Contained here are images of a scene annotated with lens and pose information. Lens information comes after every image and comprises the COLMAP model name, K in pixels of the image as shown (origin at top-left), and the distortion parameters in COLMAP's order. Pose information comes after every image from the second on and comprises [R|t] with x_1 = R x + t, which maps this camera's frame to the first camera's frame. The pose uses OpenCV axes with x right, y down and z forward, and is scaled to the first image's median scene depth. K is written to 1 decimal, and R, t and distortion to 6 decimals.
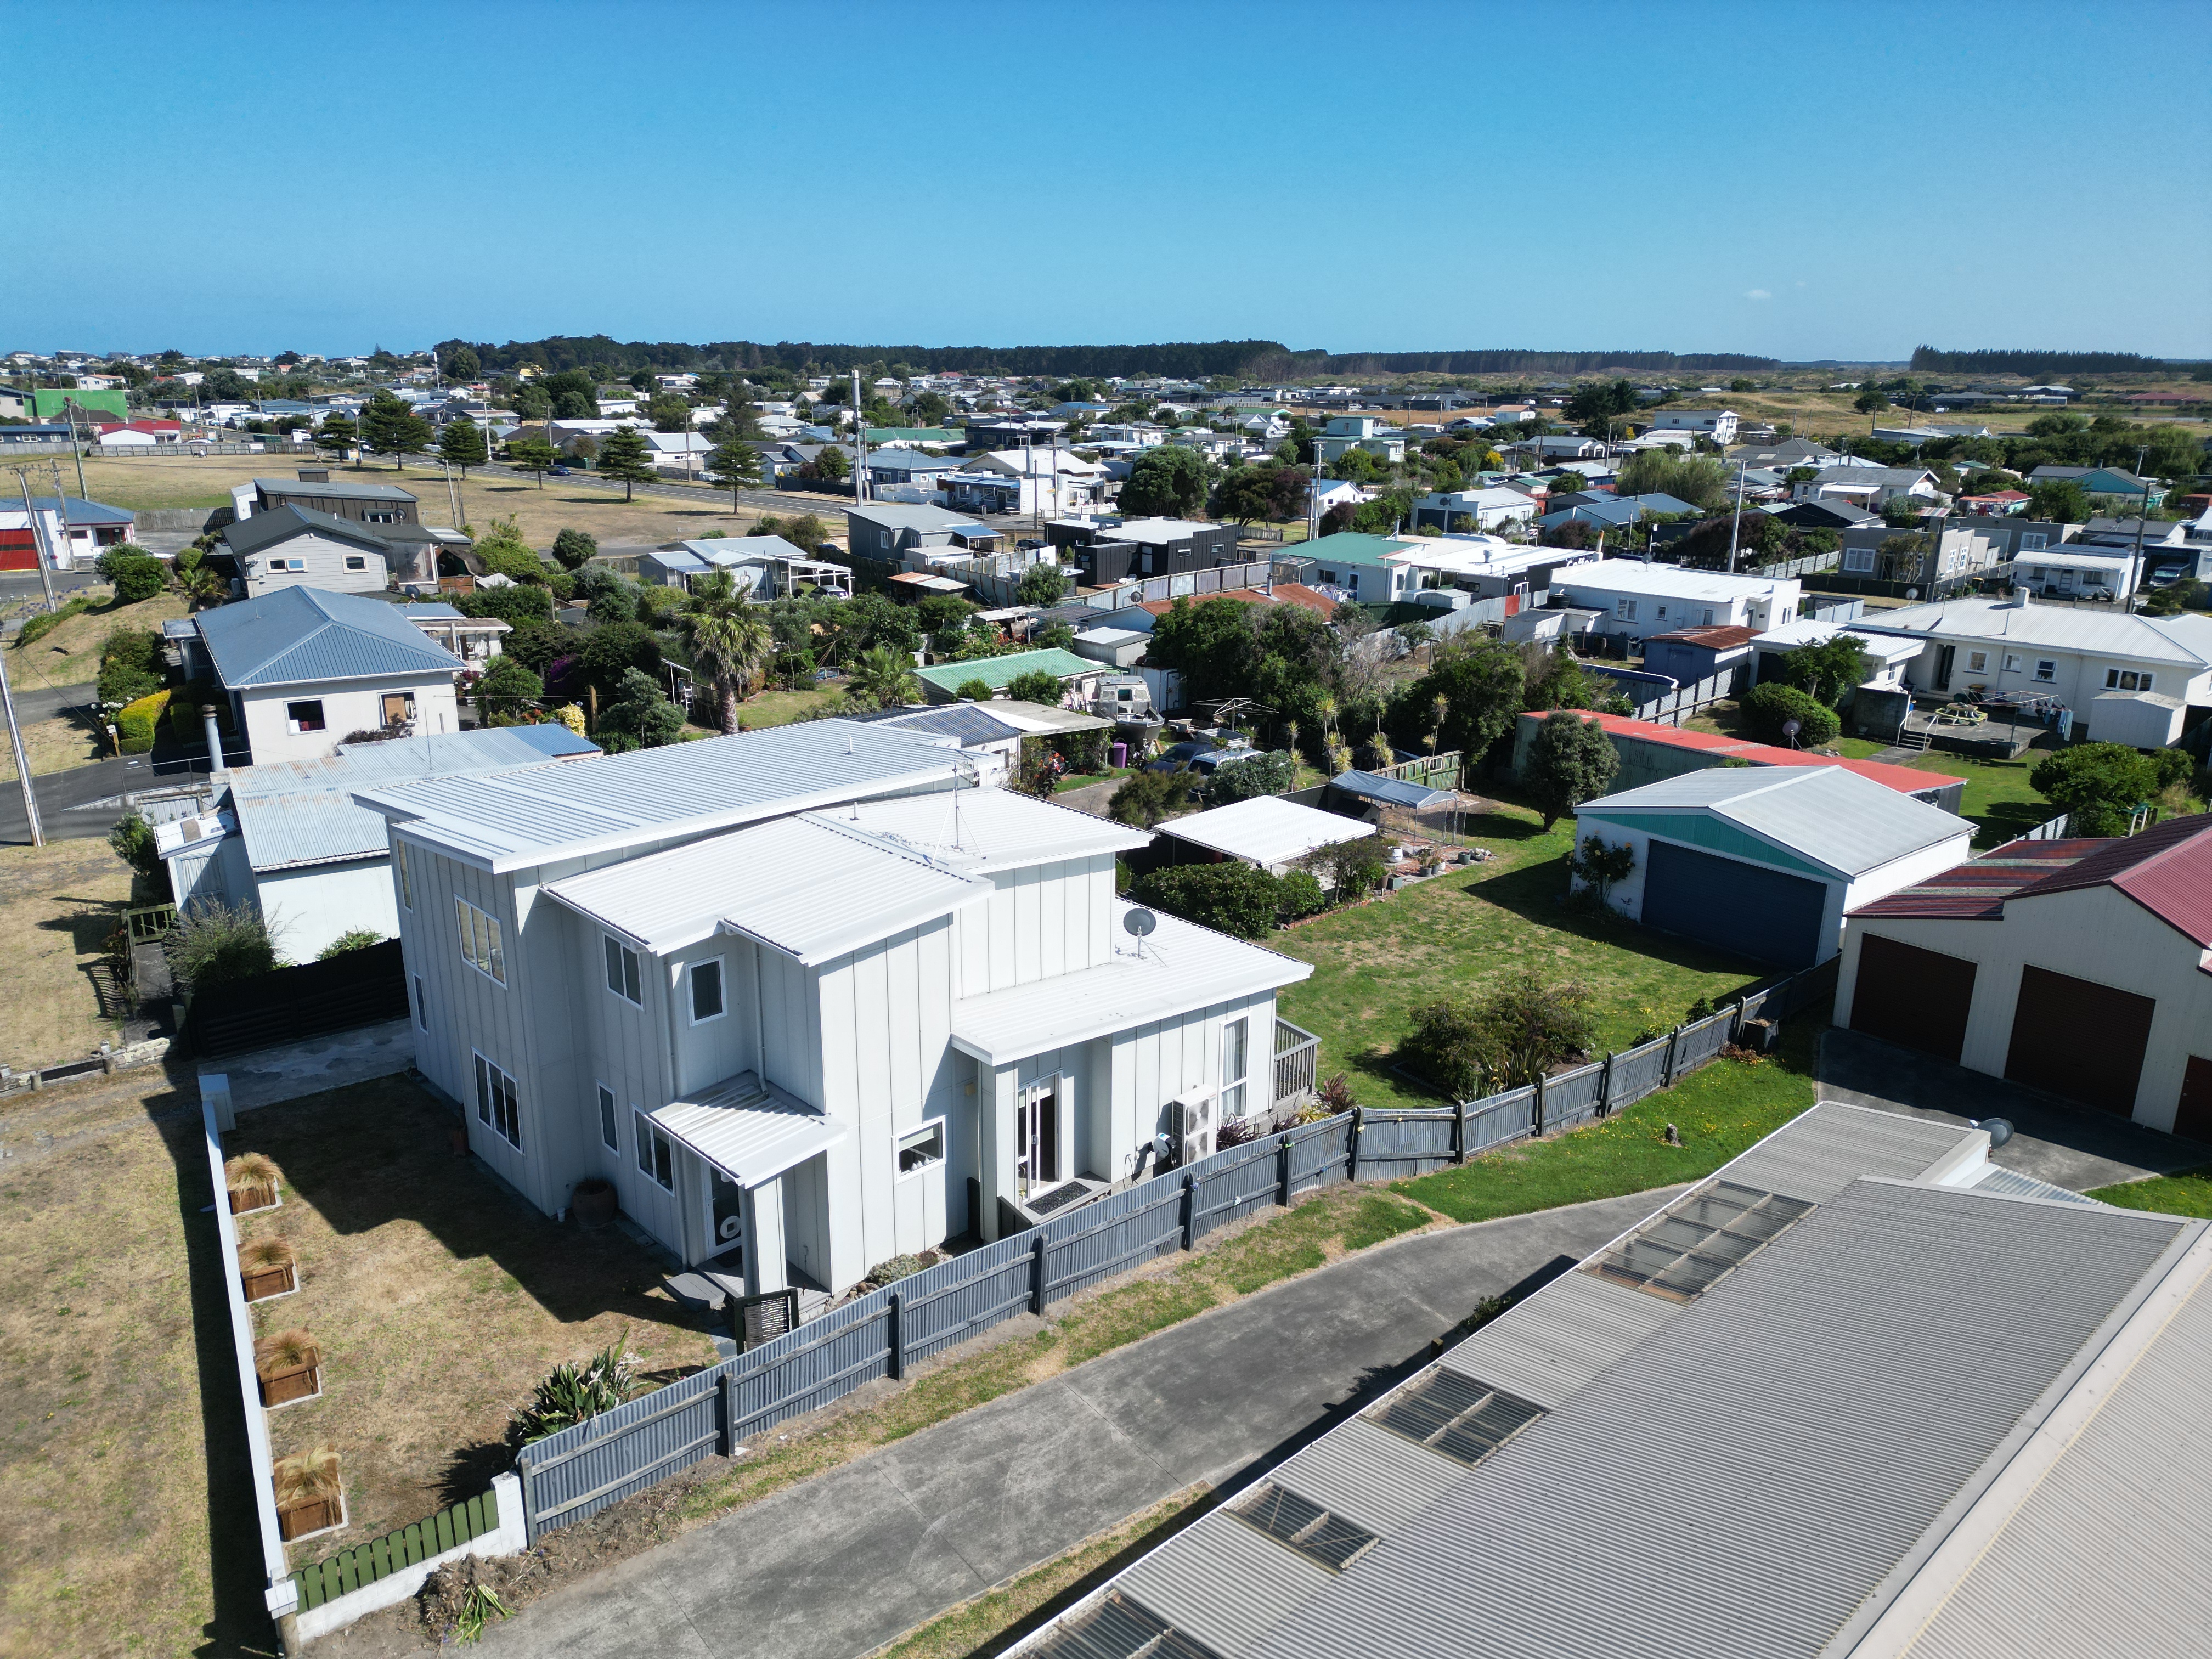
lens RADIAL K [[1527.8, 0, 1109.8], [0, 1527.8, 833.3], [0, 0, 1]] dist [0.100843, -0.108564]
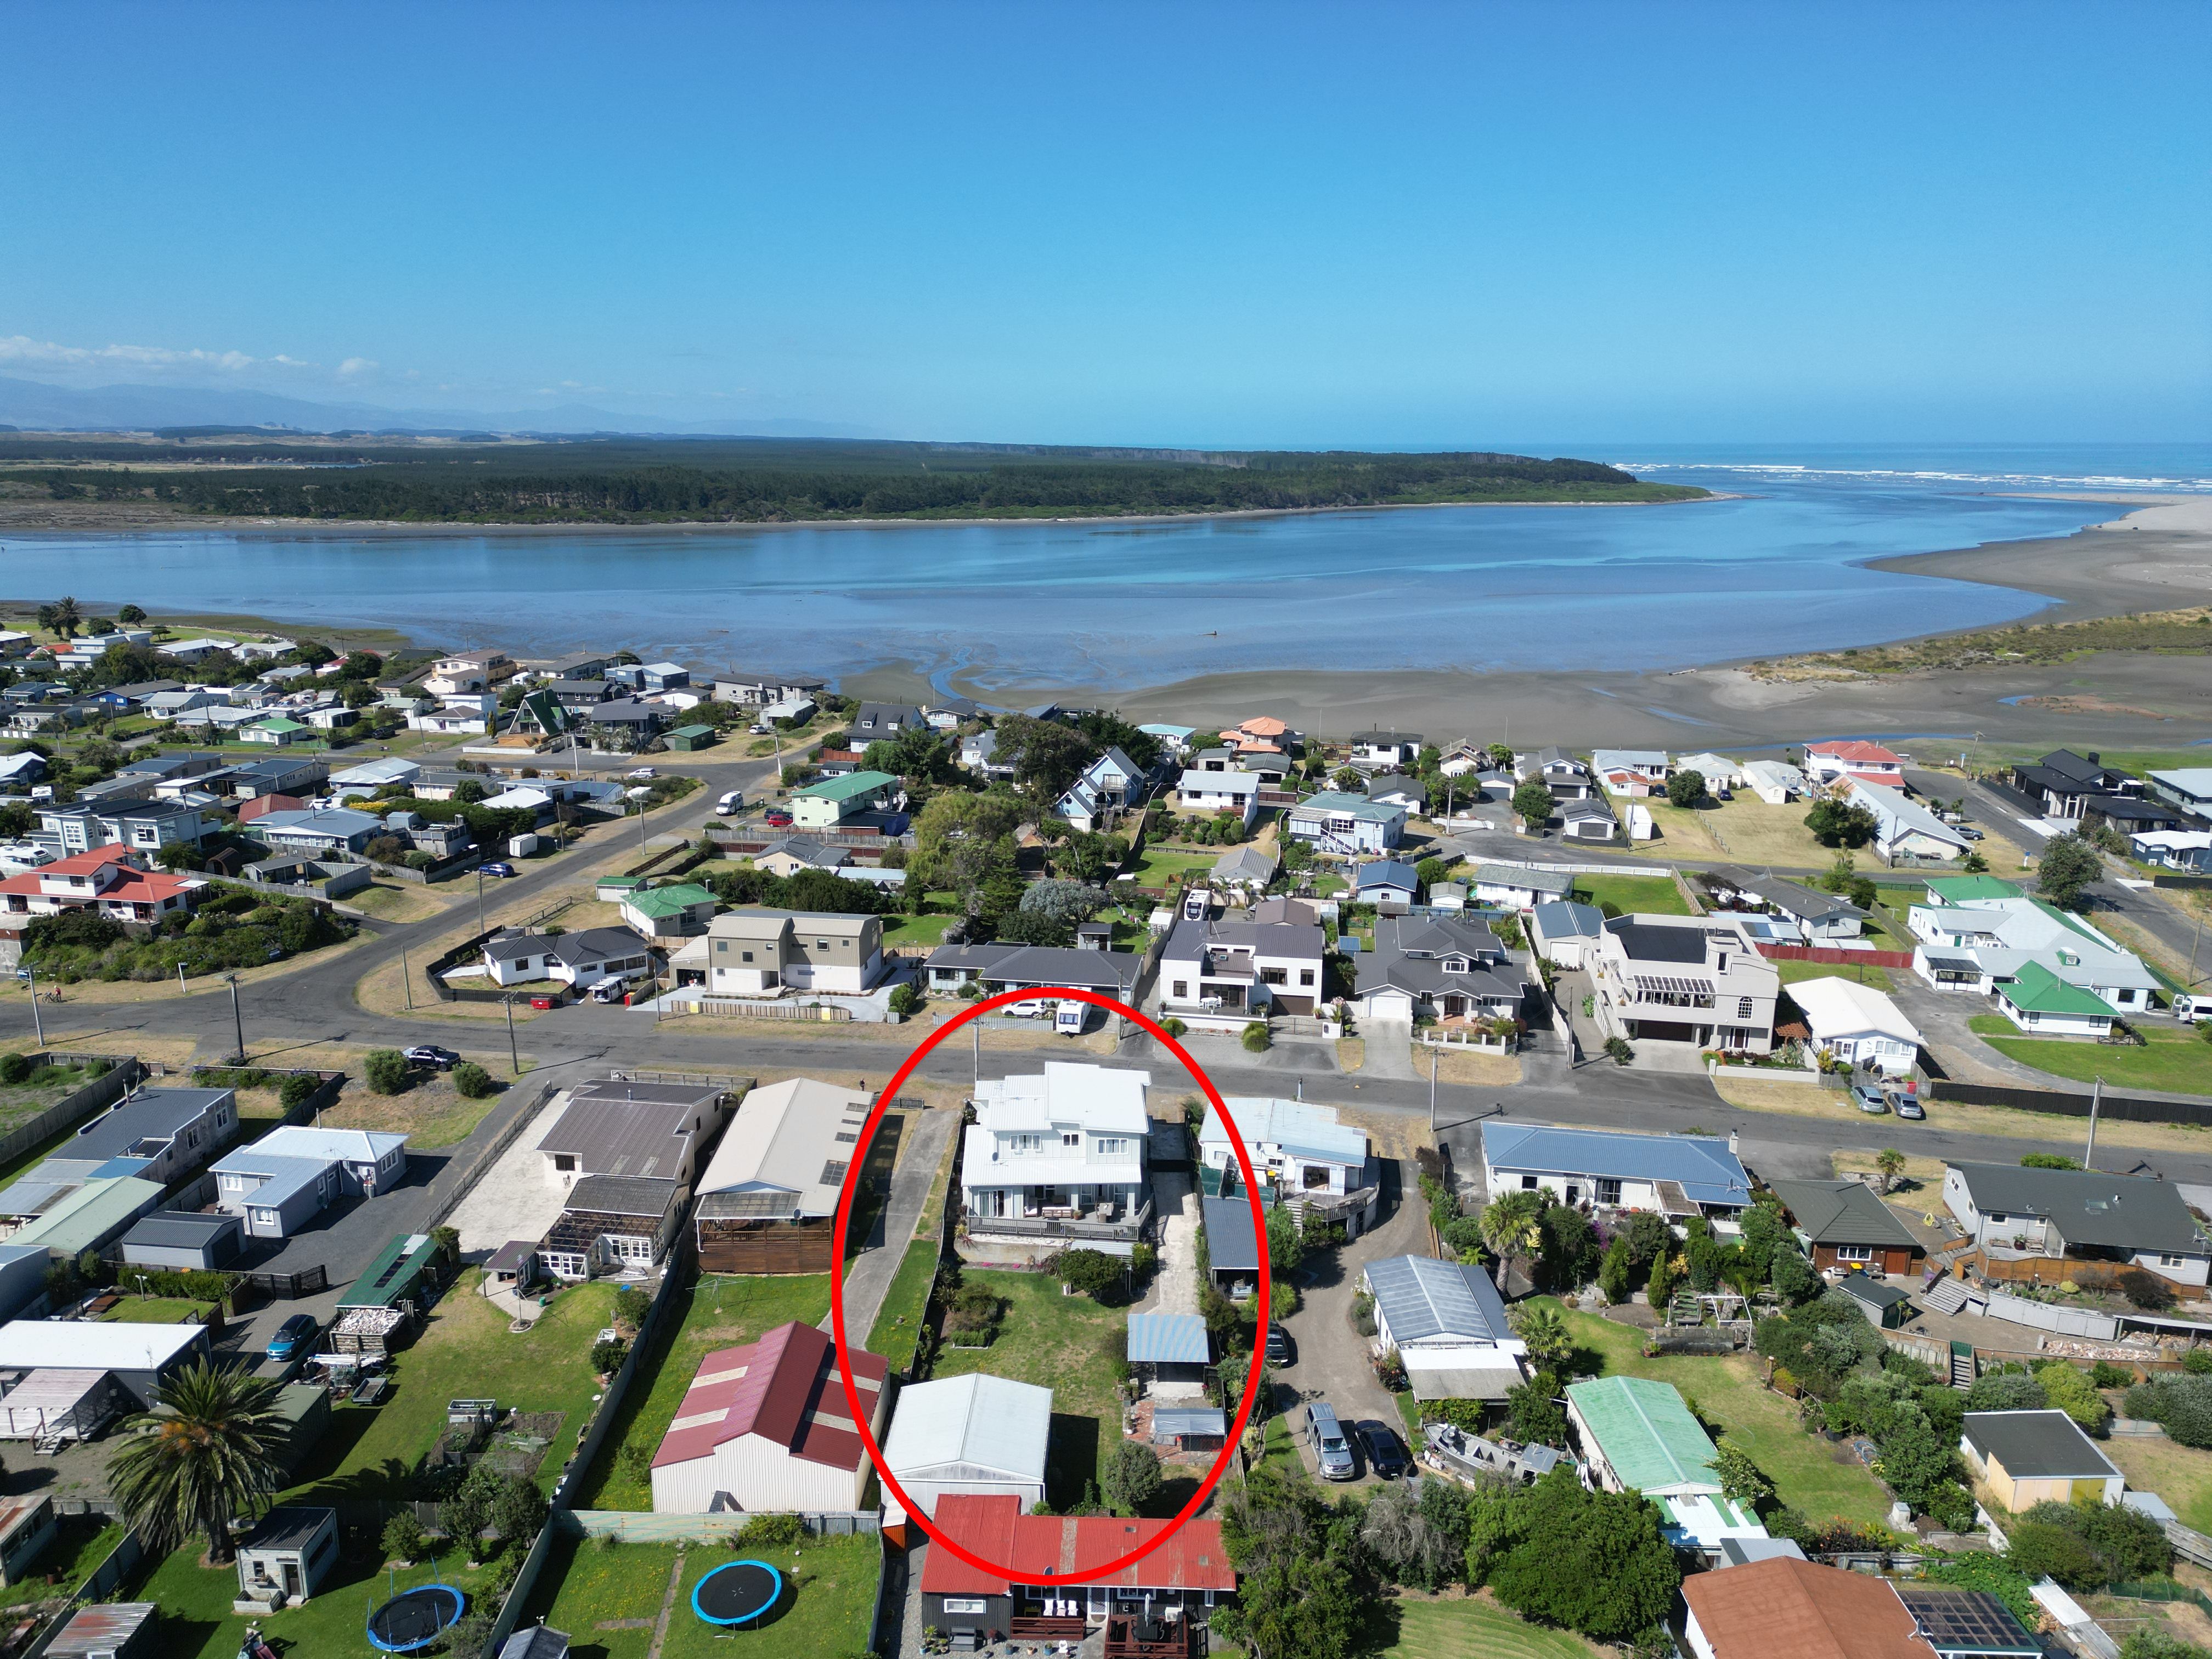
lens RADIAL K [[1542.2, 0, 1106.0], [0, 1542.2, 829.5], [0, 0, 1]] dist [0.090876, -0.091660]
pose [[-0.665560, 0.180624, -0.724158, 1.654985], [-0.223040, 0.877799, 0.423937, -1.569233], [0.712238, 0.443672, -0.543941, 1.966448]]
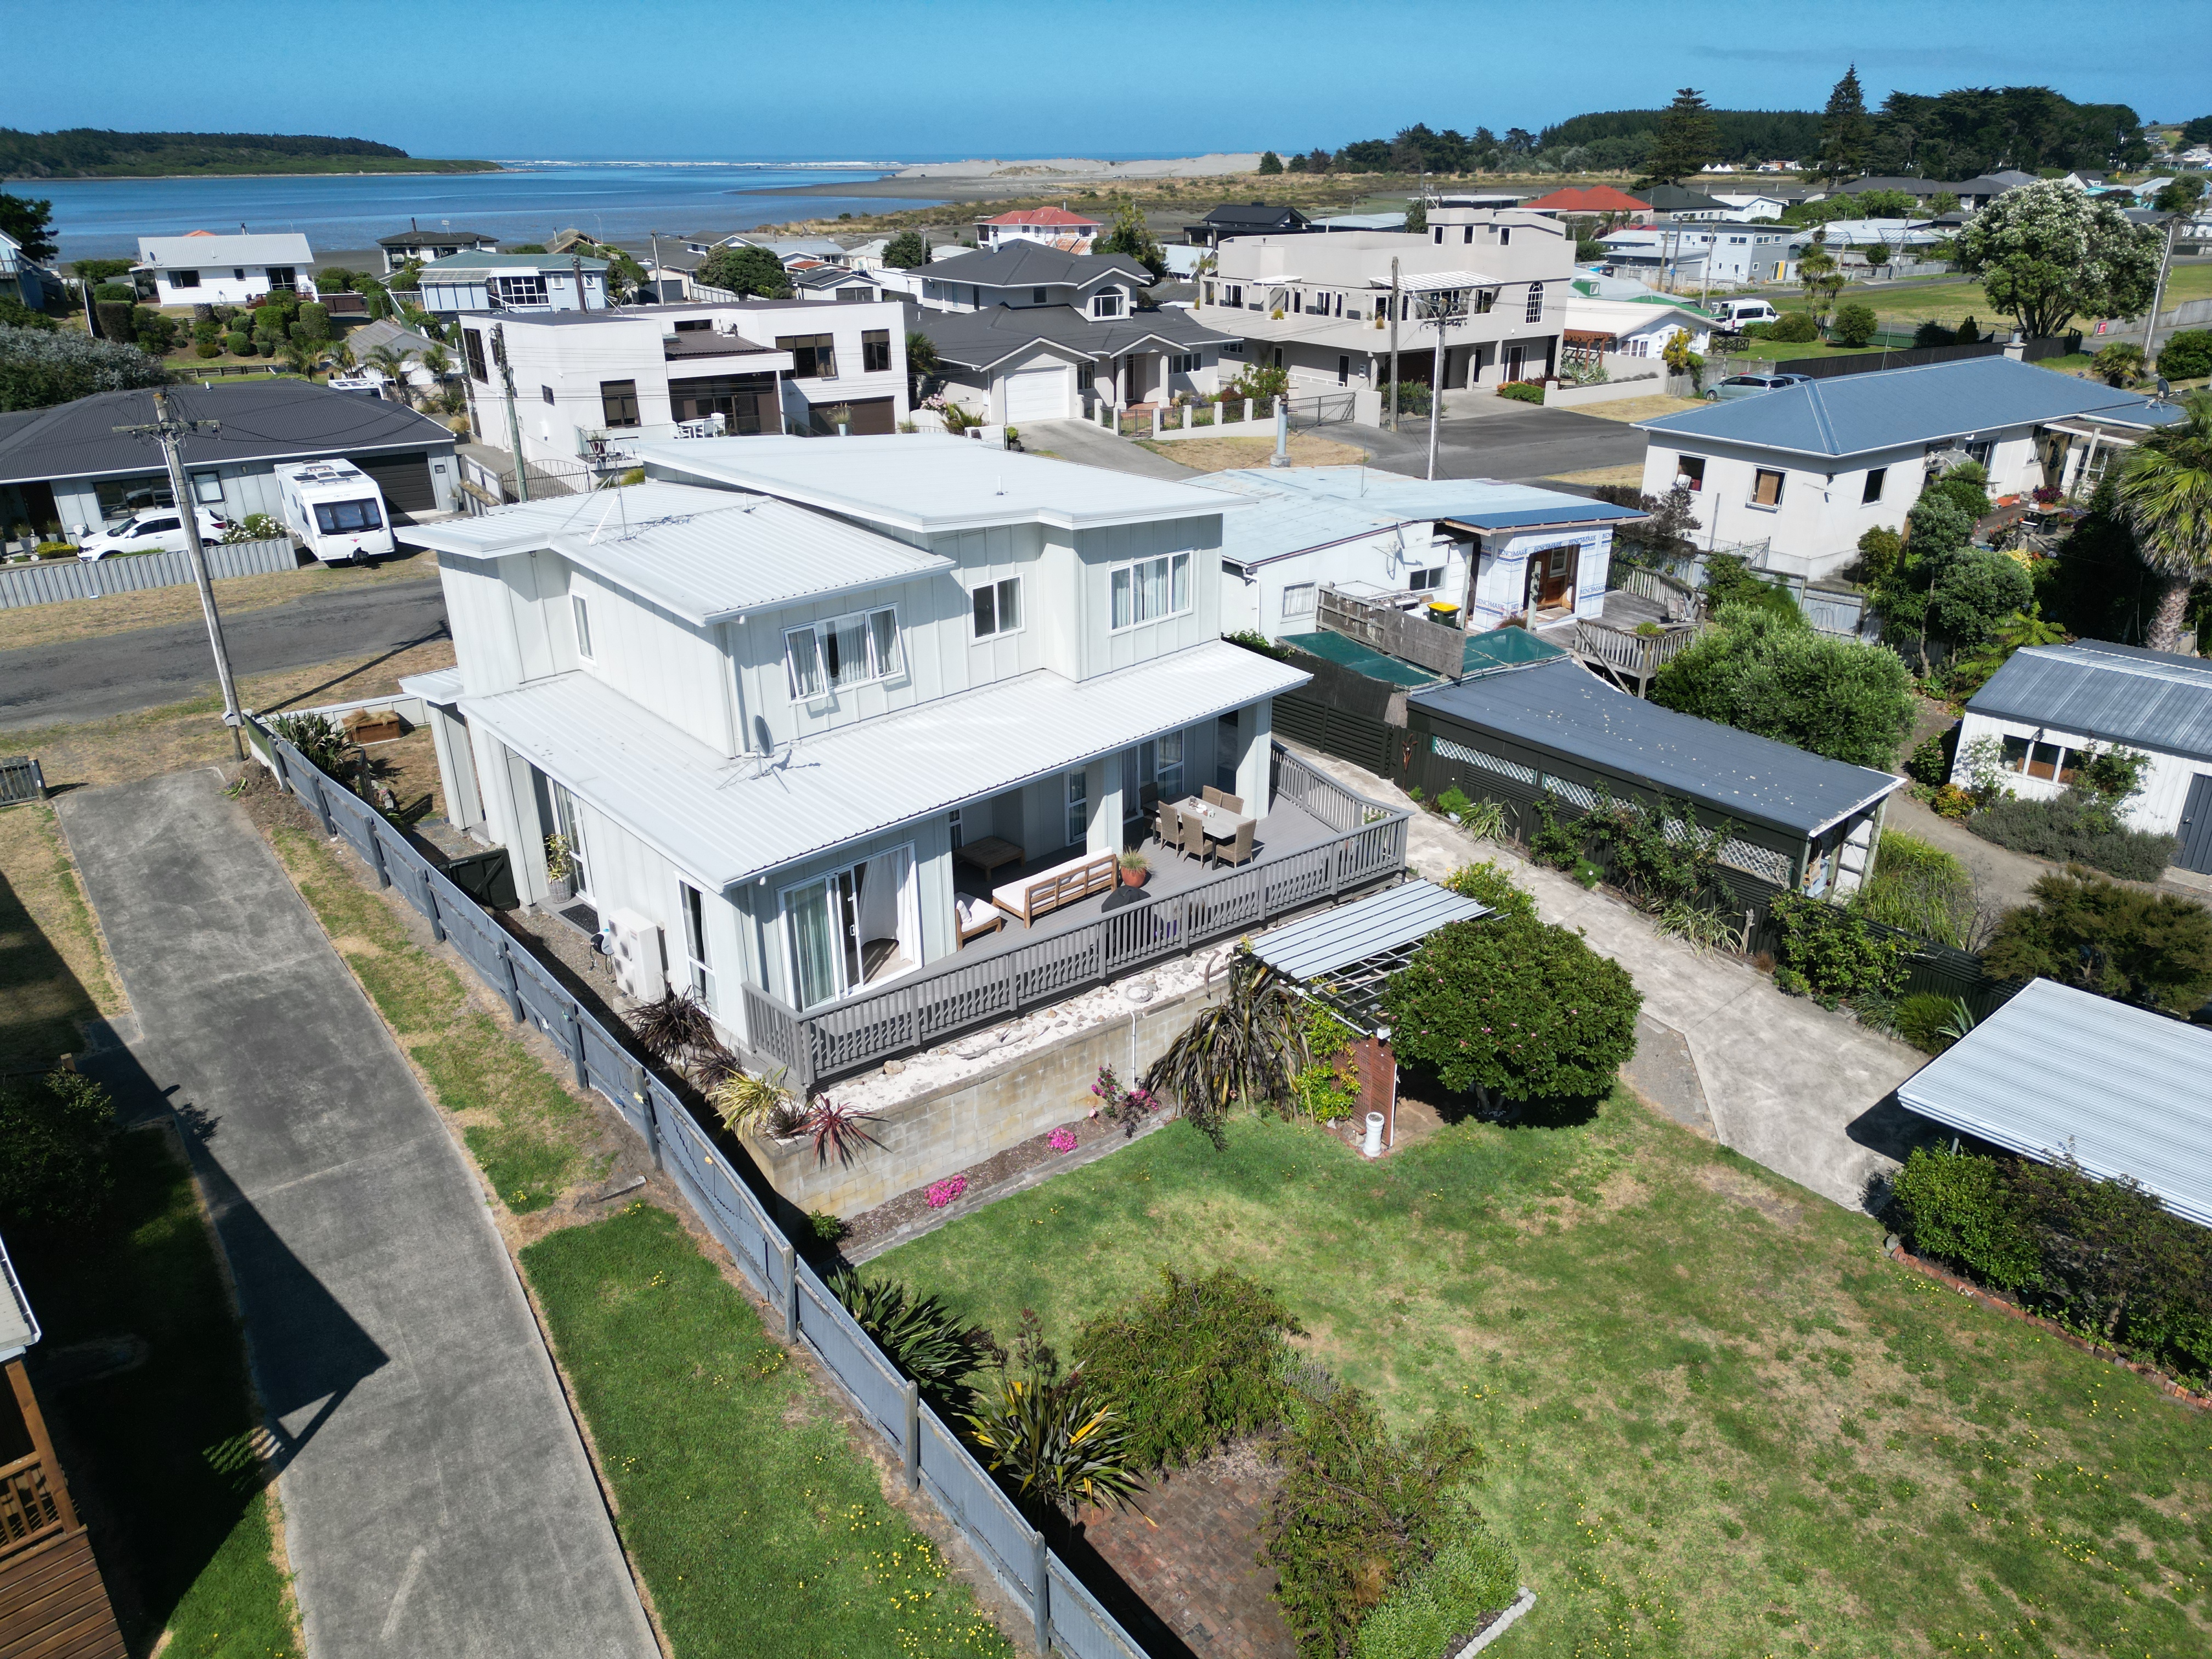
lens RADIAL K [[1542.2, 0, 1106.0], [0, 1542.2, 829.5], [0, 0, 1]] dist [0.090876, -0.091660]
pose [[0.009001, 0.394950, -0.918658, 0.531513], [-0.282485, 0.882280, 0.376543, -0.171989], [0.959229, 0.256118, 0.119509, 0.737187]]
